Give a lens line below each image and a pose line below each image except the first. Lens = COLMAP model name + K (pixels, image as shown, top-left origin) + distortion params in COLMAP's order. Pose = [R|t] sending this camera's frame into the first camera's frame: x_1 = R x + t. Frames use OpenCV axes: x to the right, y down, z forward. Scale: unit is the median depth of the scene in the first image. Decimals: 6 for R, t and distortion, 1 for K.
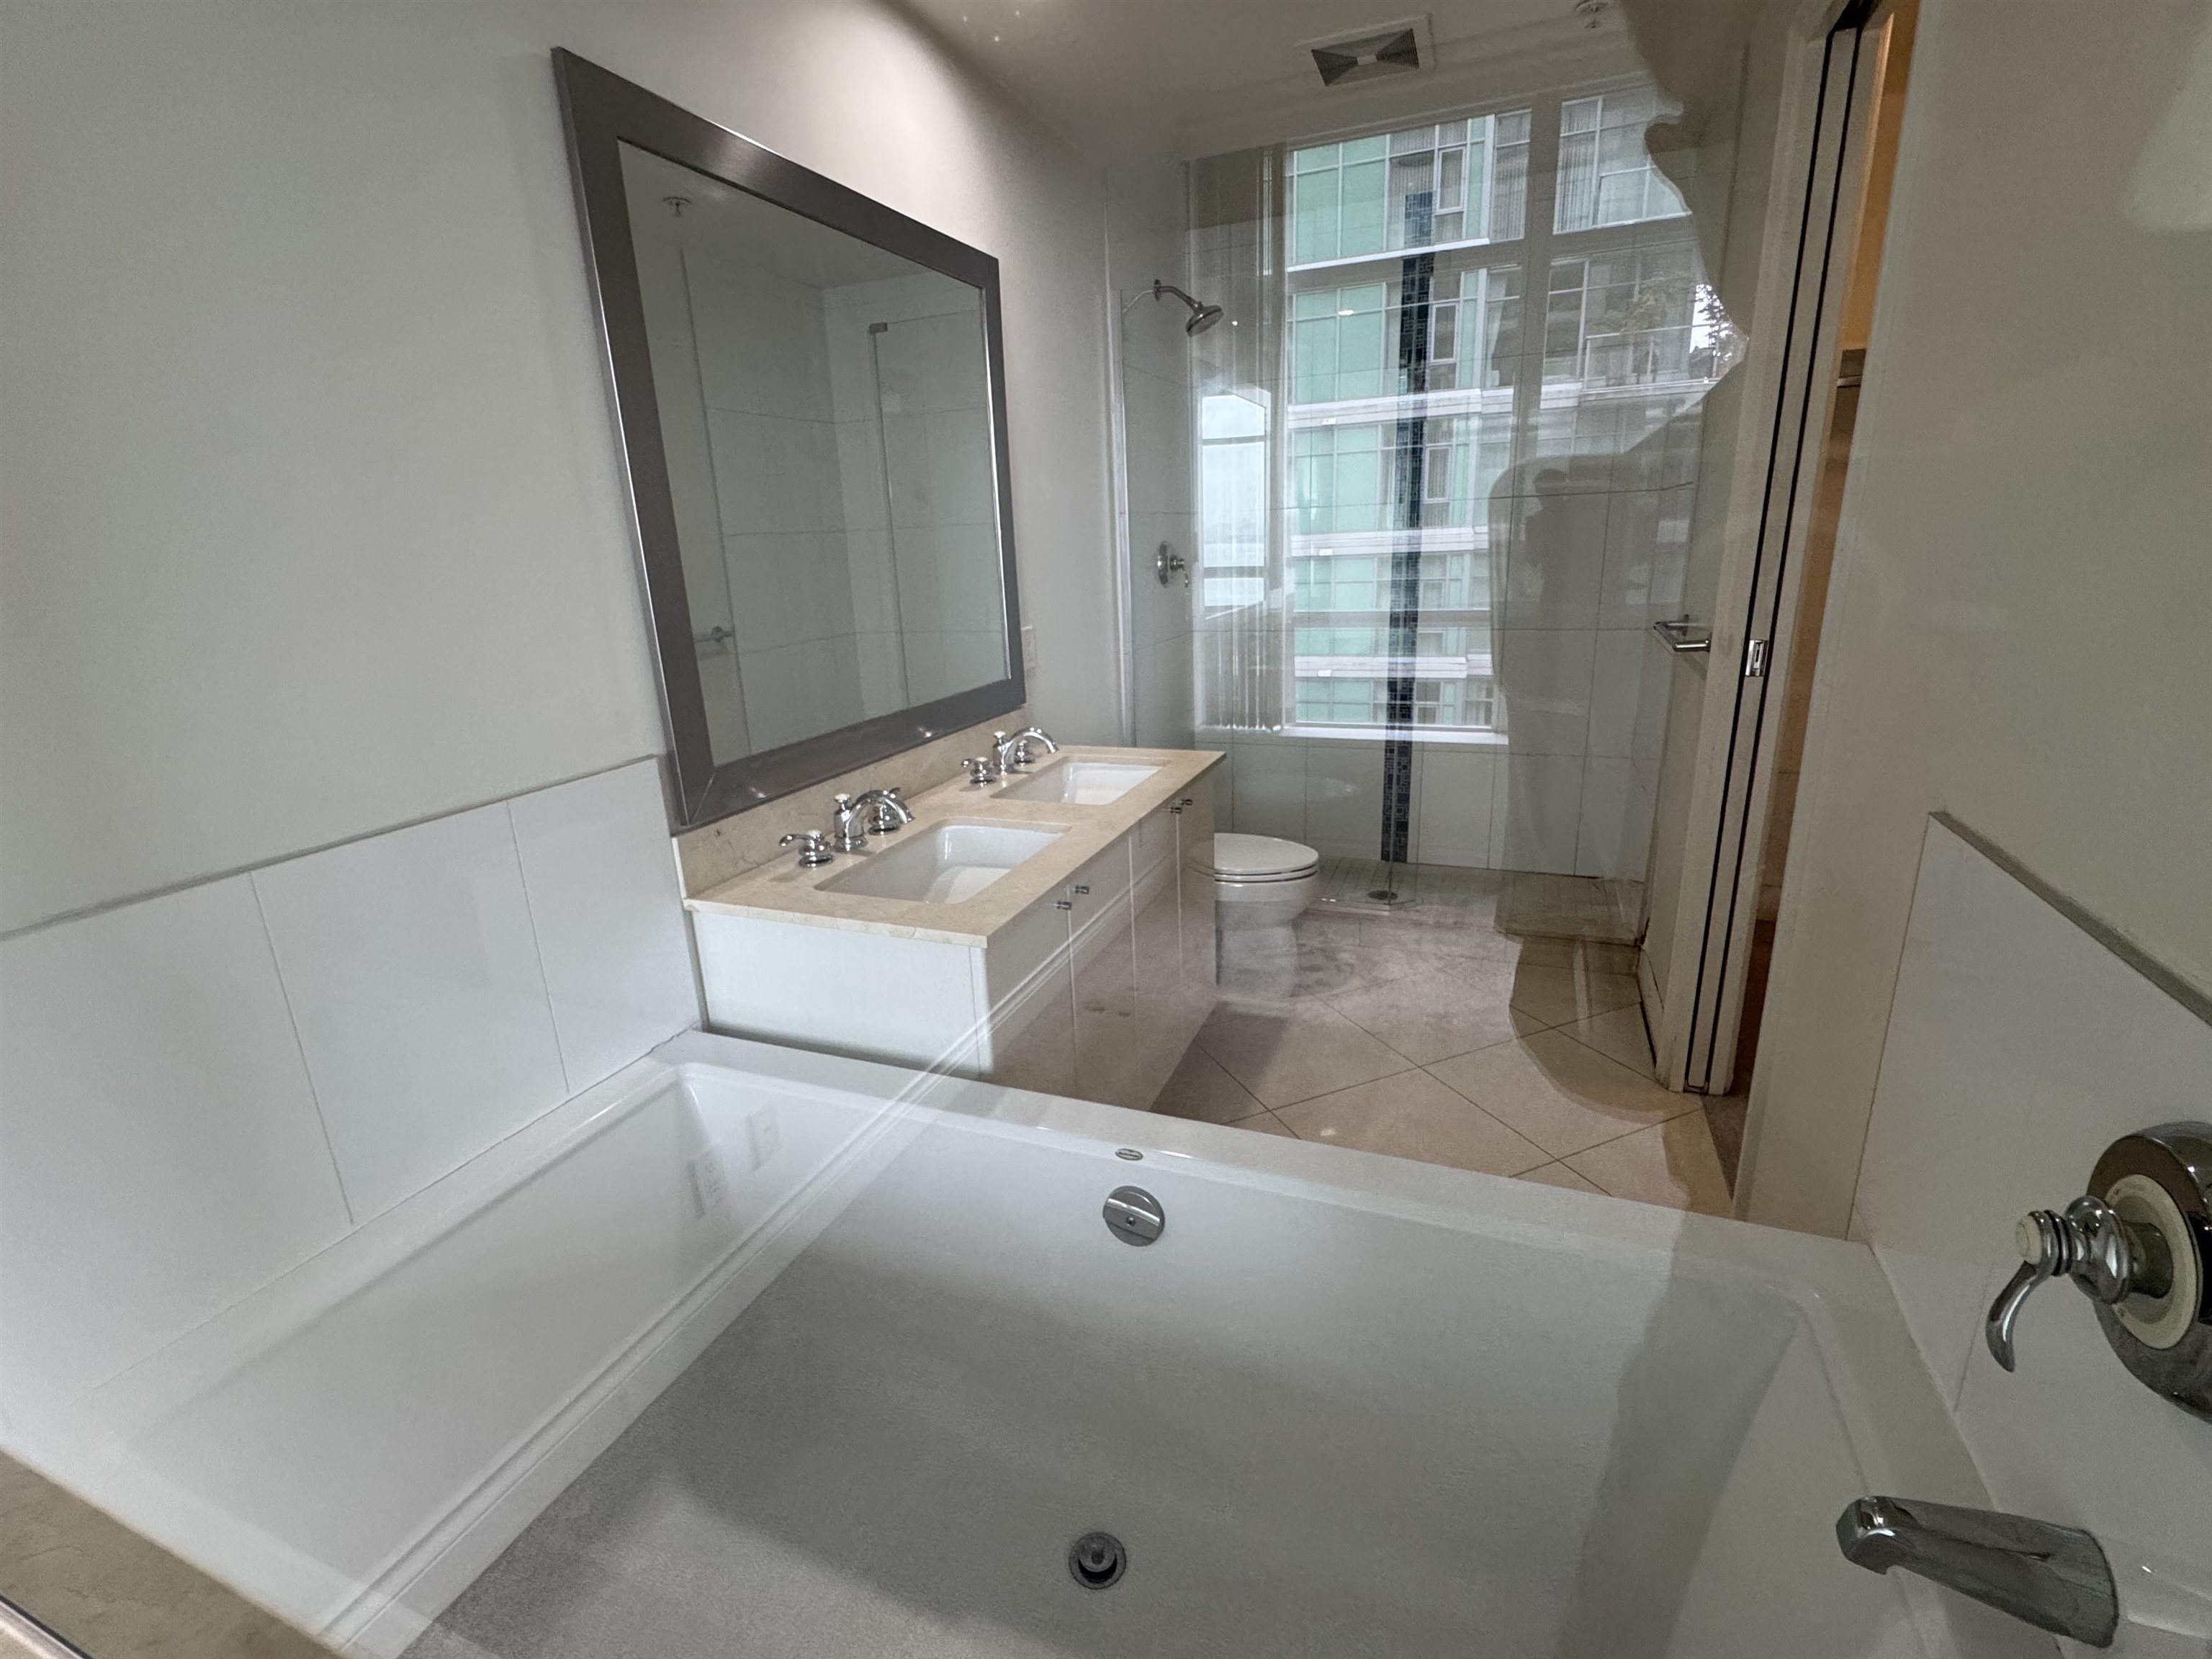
lens RADIAL K [[1012.6, 0, 1106.0], [0, 1012.6, 829.5], [0, 0, 1]] dist [0.000000, -0.000007]
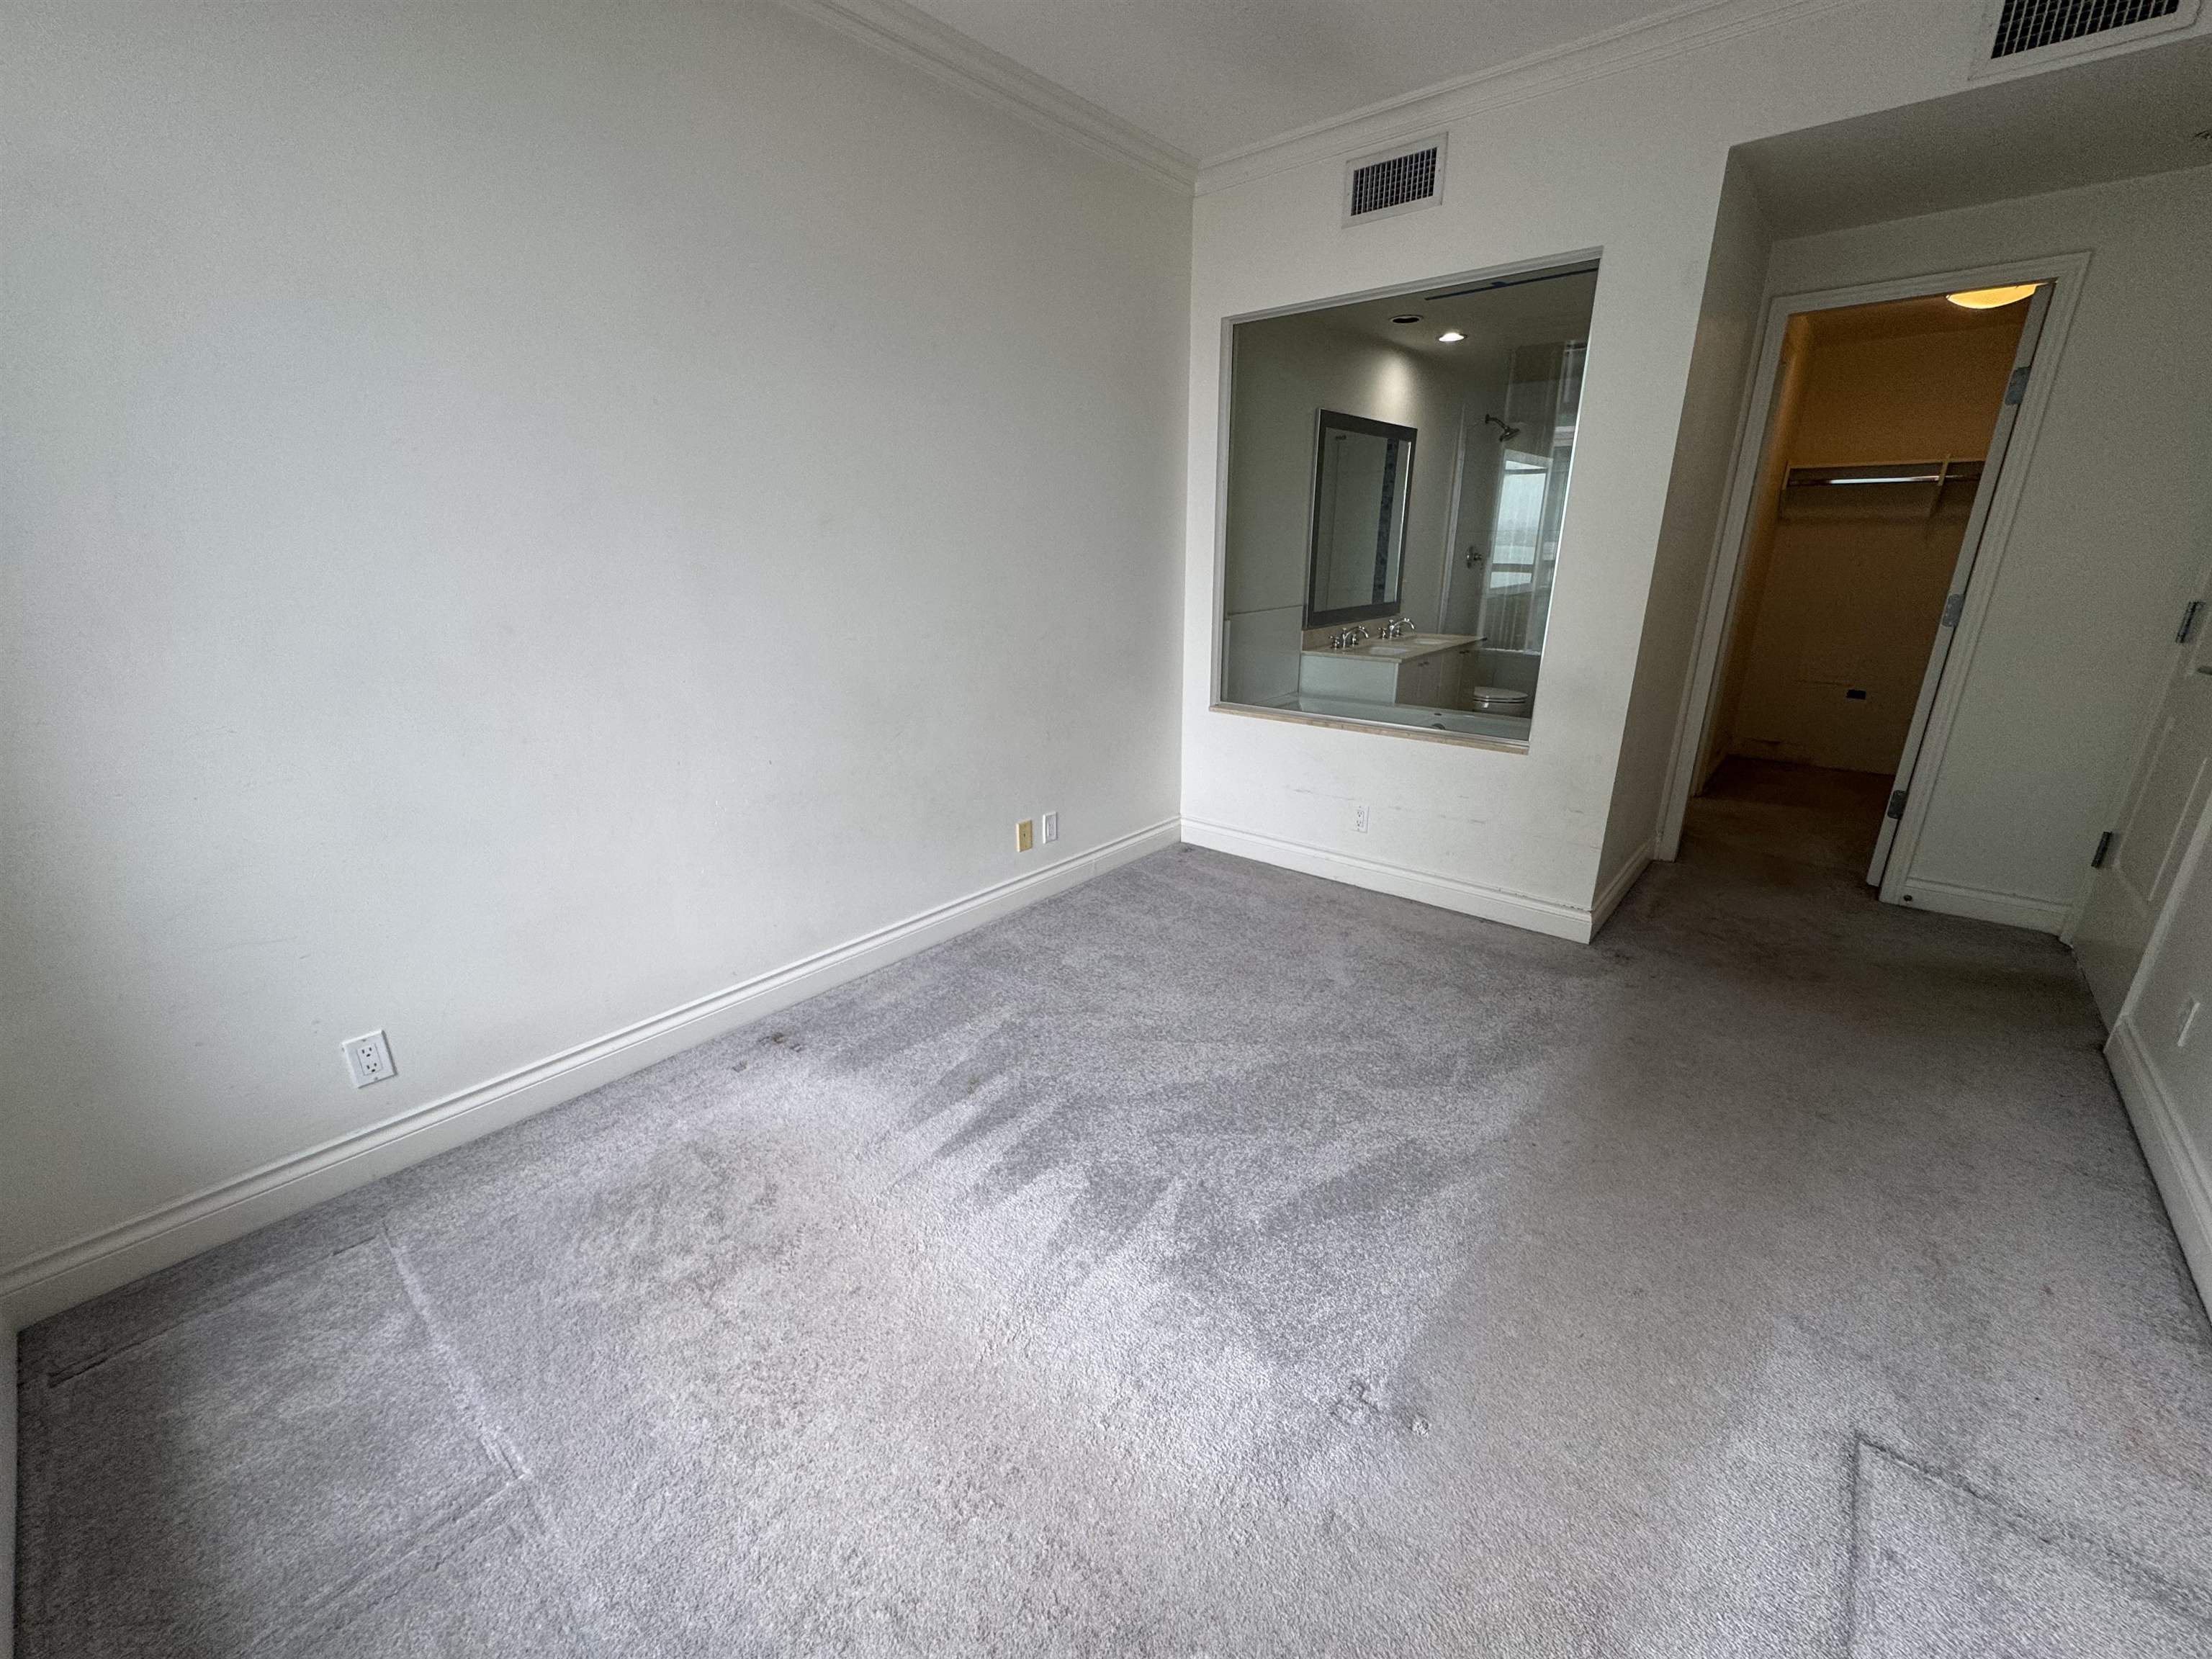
lens RADIAL K [[877.5, 0, 1106.0], [0, 877.5, 829.5], [0, 0, 1]] dist [-0.001742, -0.000322]
pose [[0.948616, 0.136924, -0.285272, -0.065494], [-0.125298, 0.990381, 0.058706, 0.291672], [0.290566, -0.019945, 0.956647, -1.001789]]
